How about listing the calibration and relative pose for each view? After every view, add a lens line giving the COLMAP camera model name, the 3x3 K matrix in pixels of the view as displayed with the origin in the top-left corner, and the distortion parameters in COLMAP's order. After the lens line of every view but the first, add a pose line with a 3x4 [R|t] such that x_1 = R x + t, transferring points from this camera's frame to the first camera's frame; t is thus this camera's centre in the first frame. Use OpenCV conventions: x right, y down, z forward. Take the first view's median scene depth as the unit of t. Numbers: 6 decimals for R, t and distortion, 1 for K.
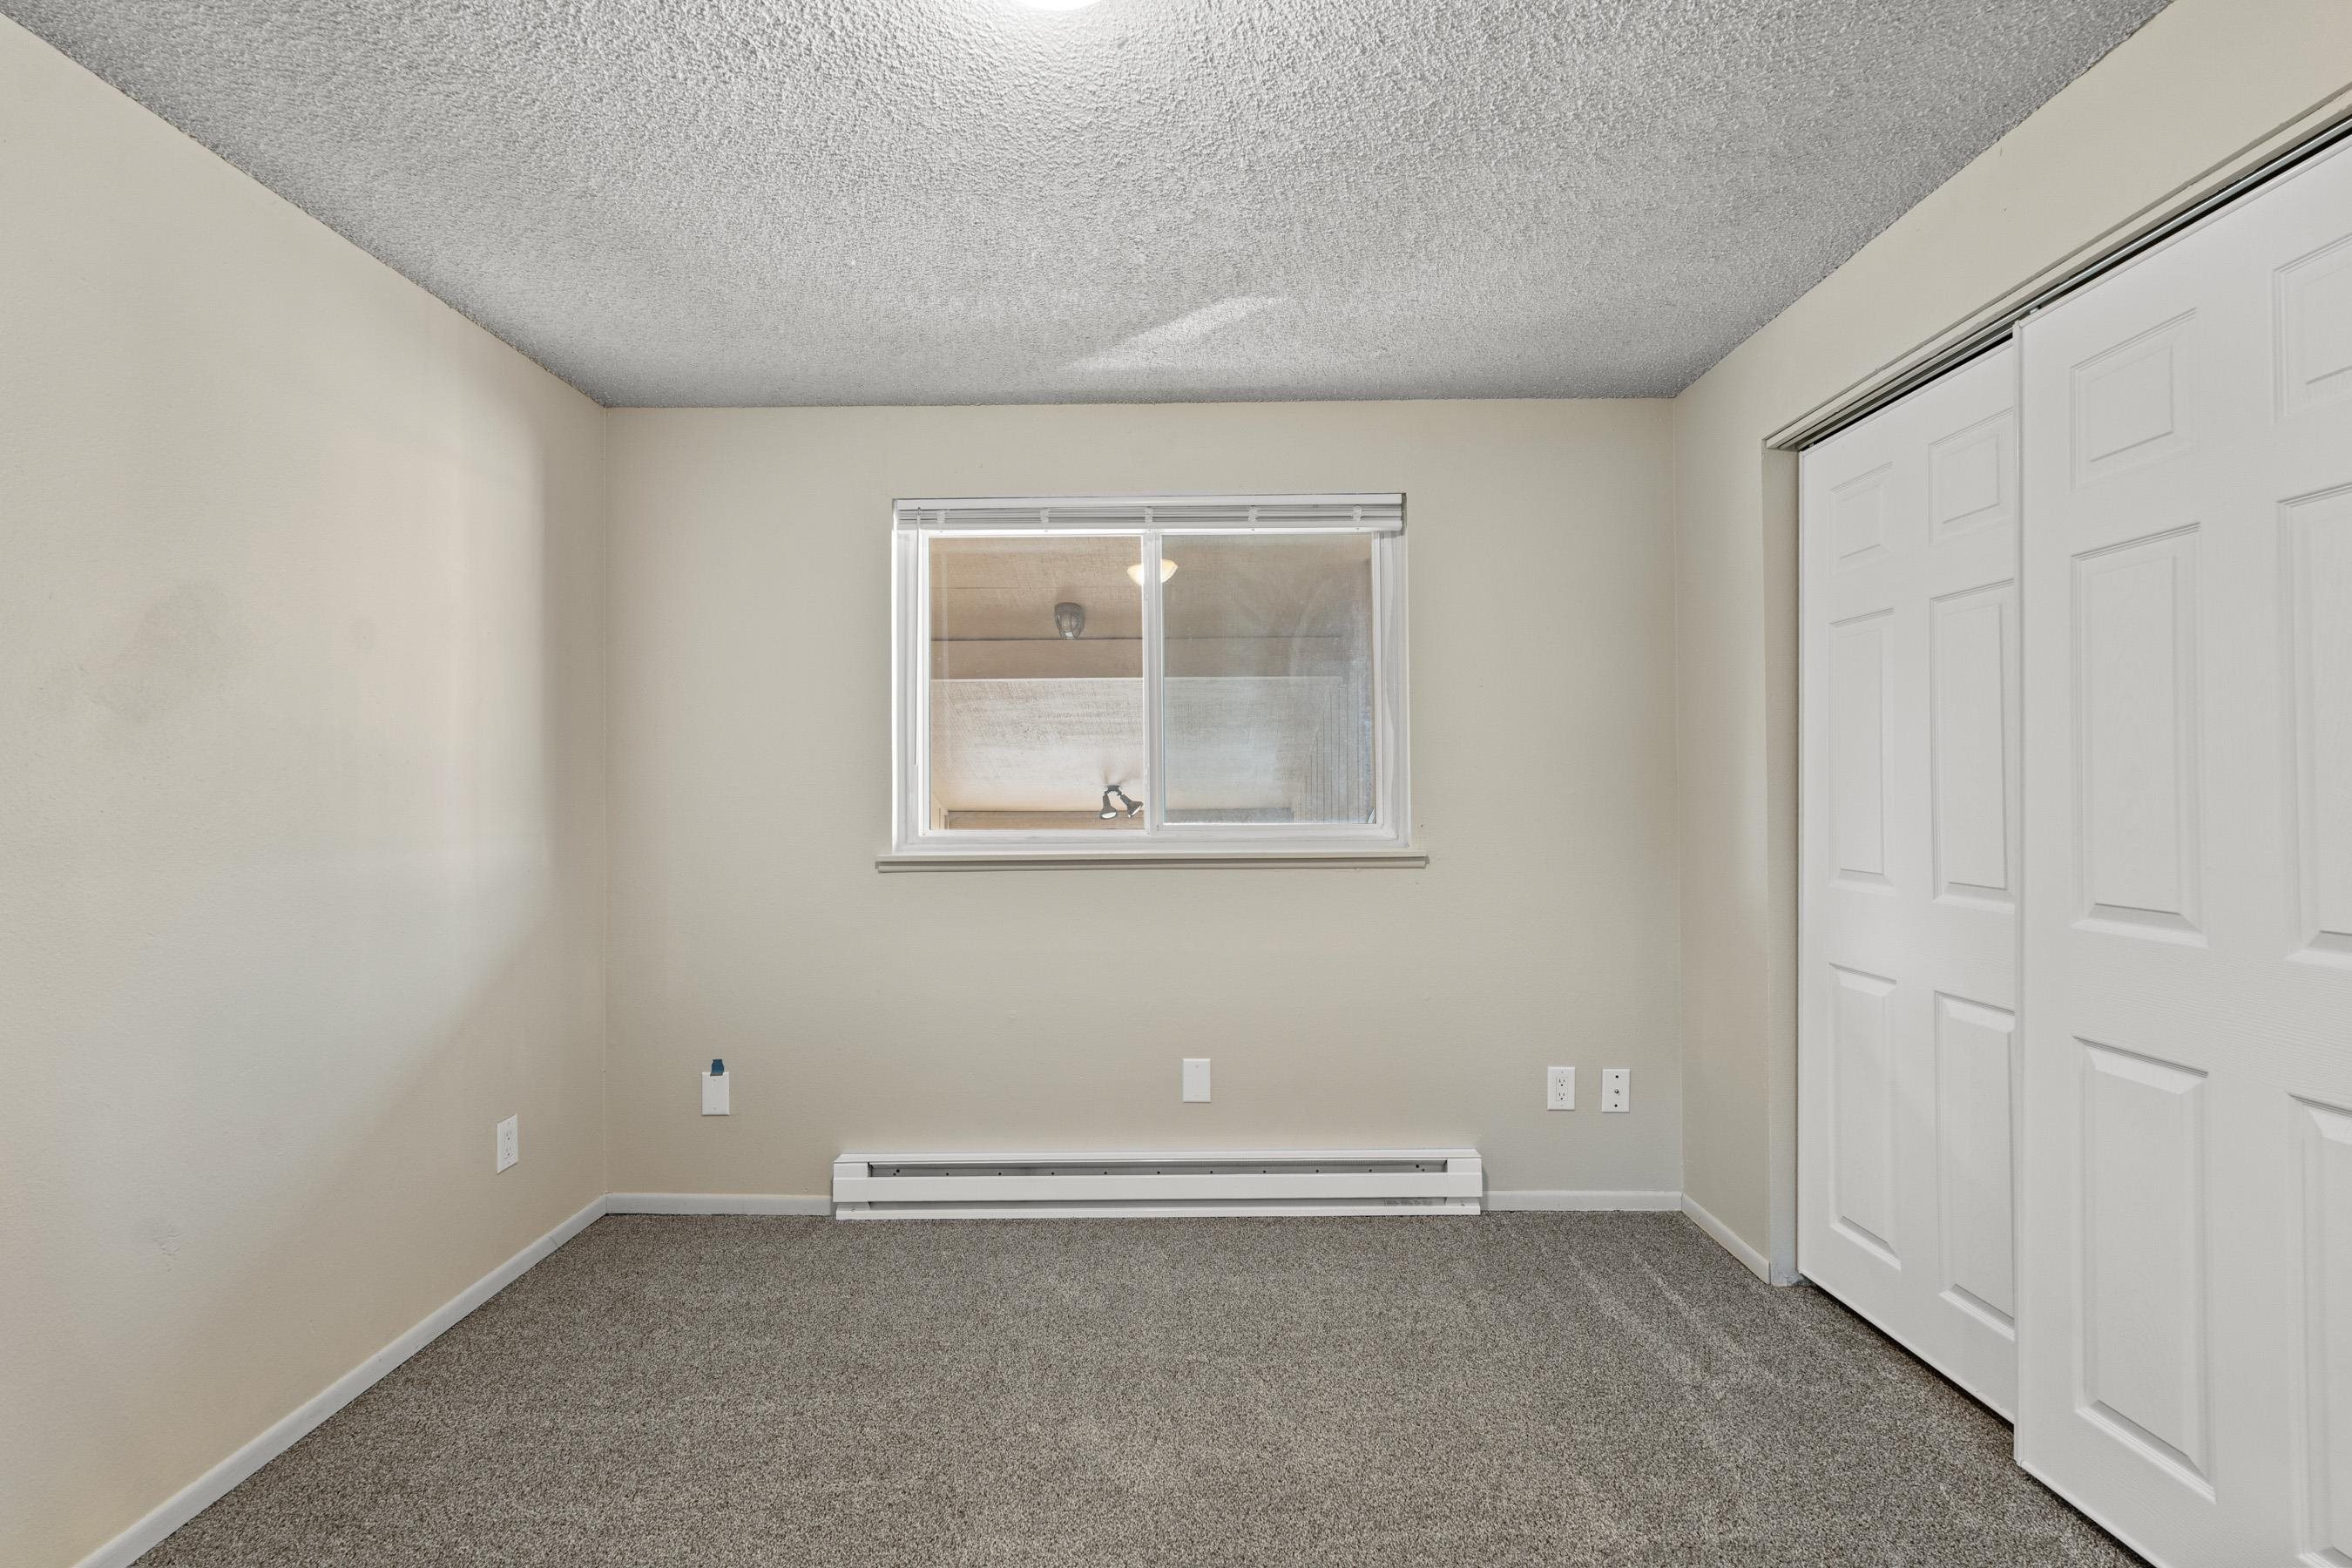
lens RADIAL K [[1049.9, 0, 1158.3], [0, 1049.9, 779.9], [0, 0, 1]] dist [-0.005150, 0.001884]
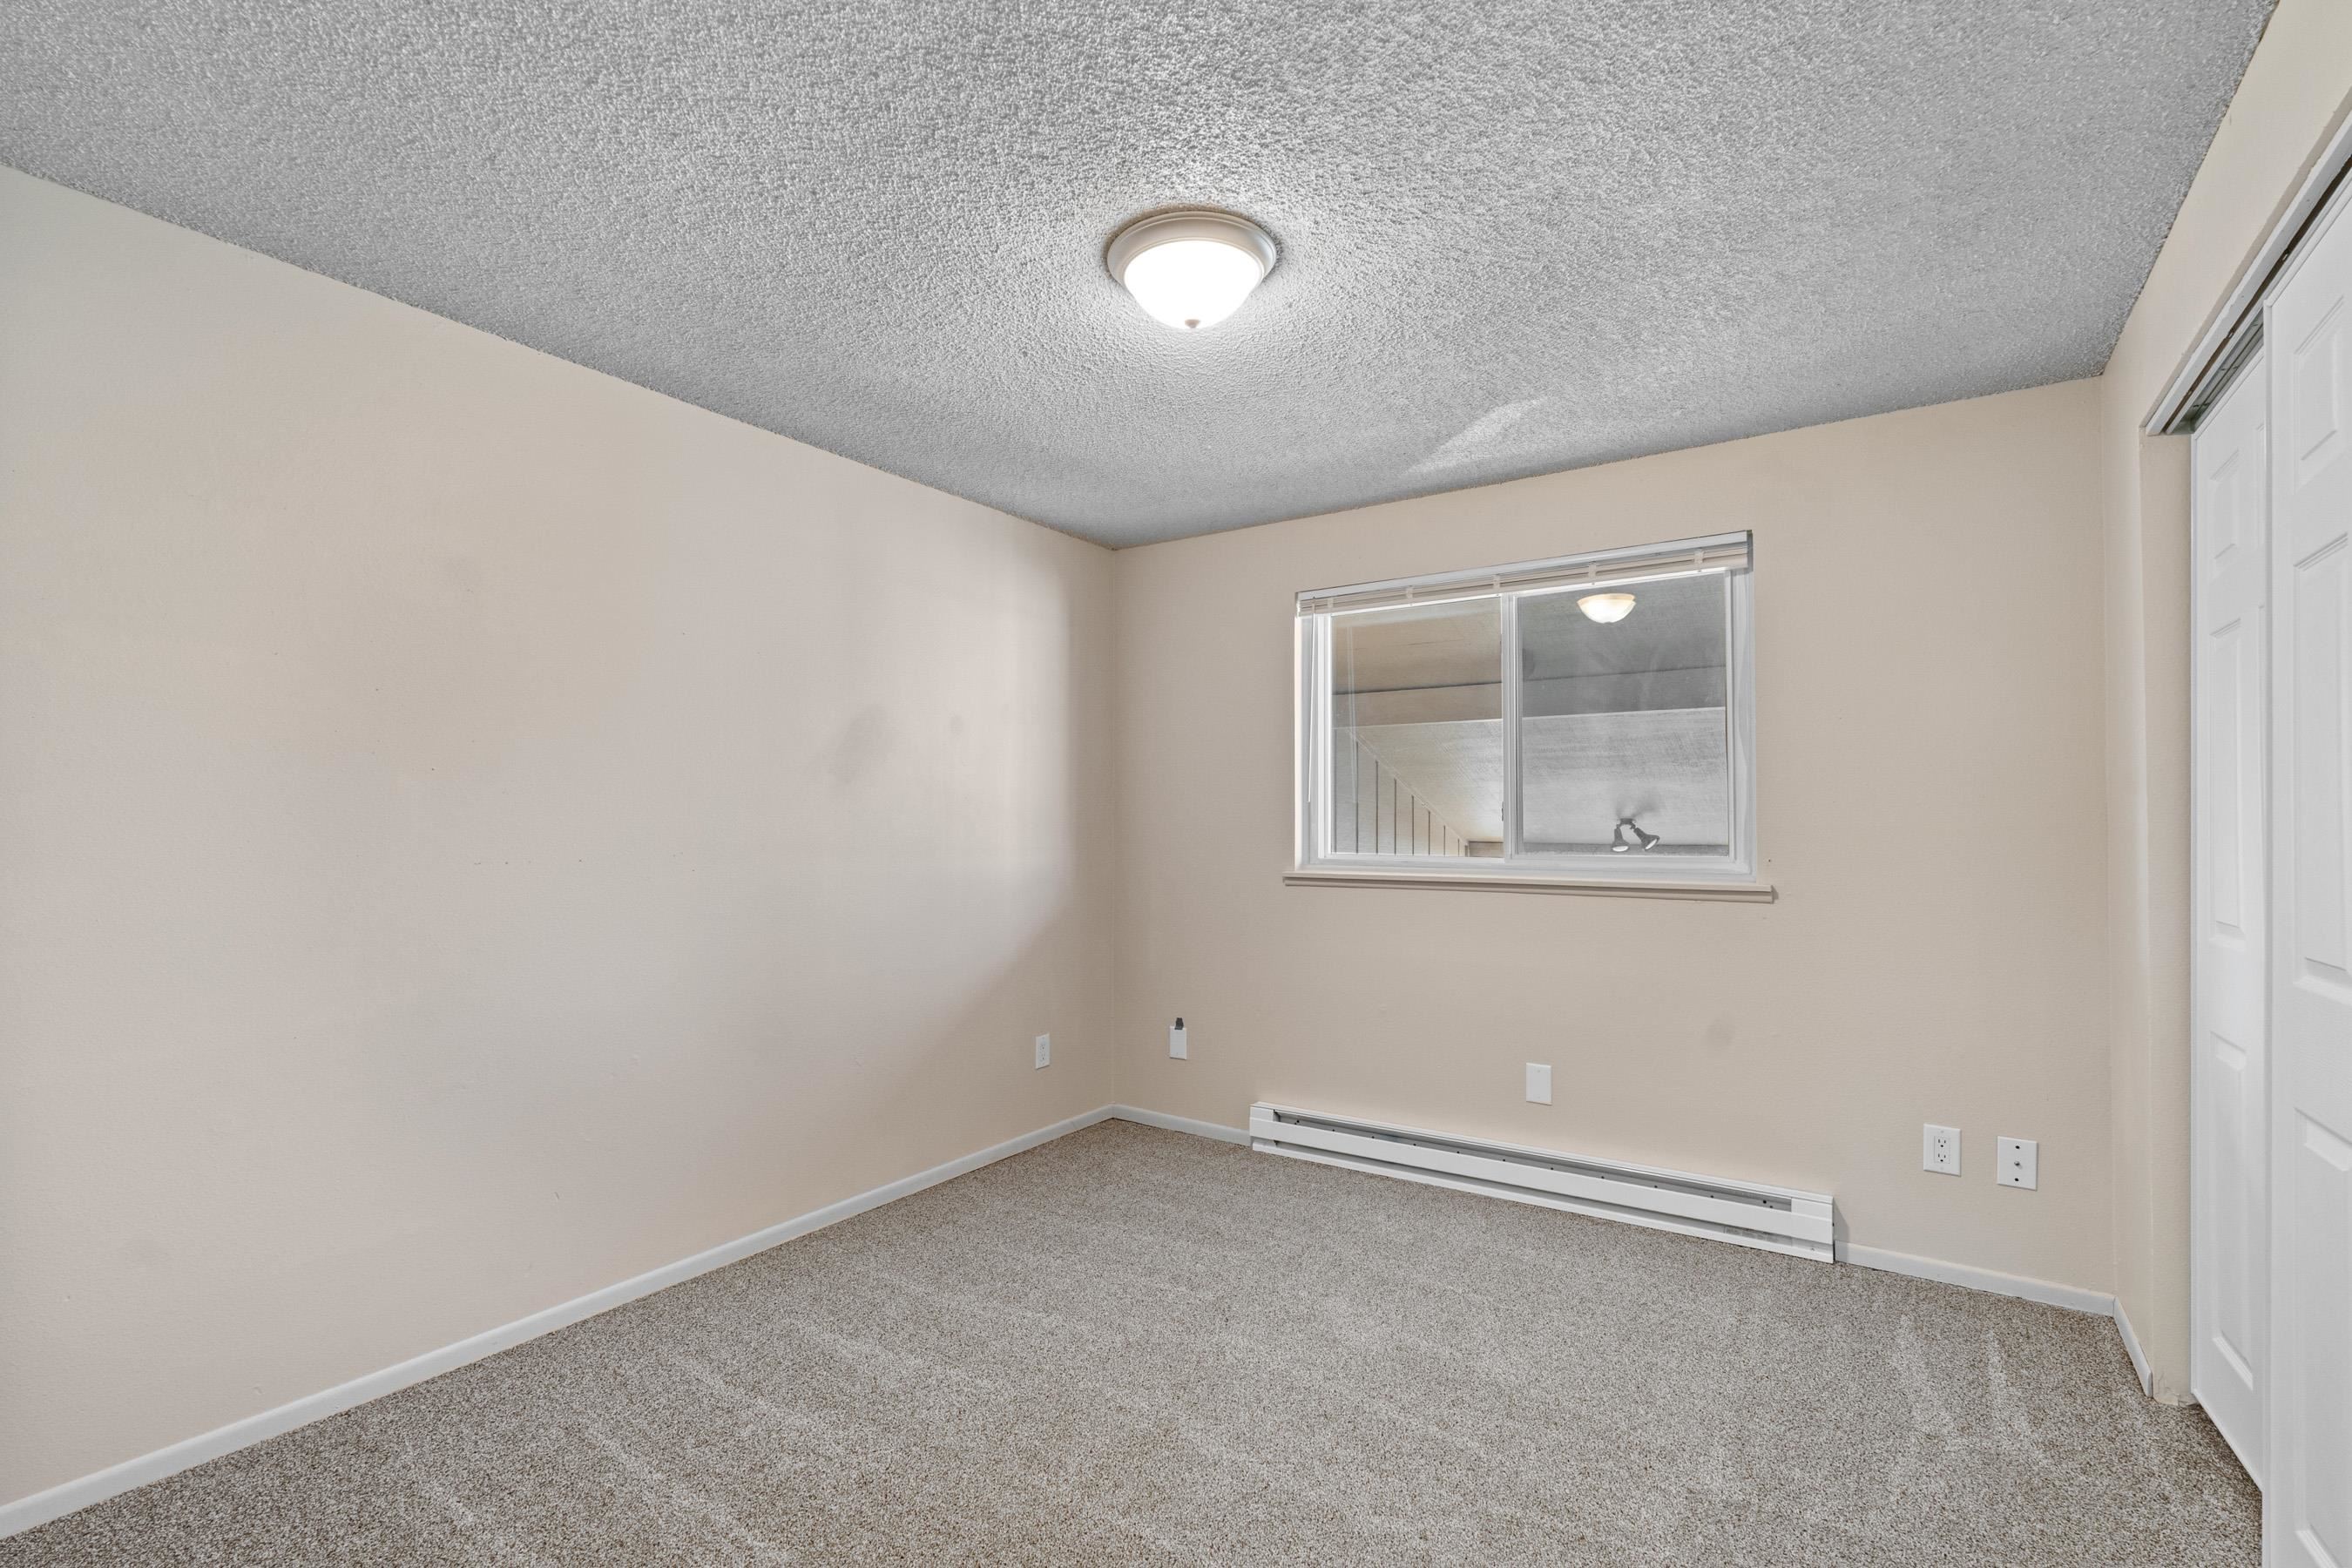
lens RADIAL K [[1153.2, 0, 1196.3], [0, 1153.2, 808.2], [0, 0, 1]] dist [0.001776, 0.001163]
pose [[0.824984, 0.000708, -0.565156, 0.438445], [-0.001716, 0.999998, -0.001251, -0.004206], [0.565154, 0.002001, 0.824983, -0.221741]]
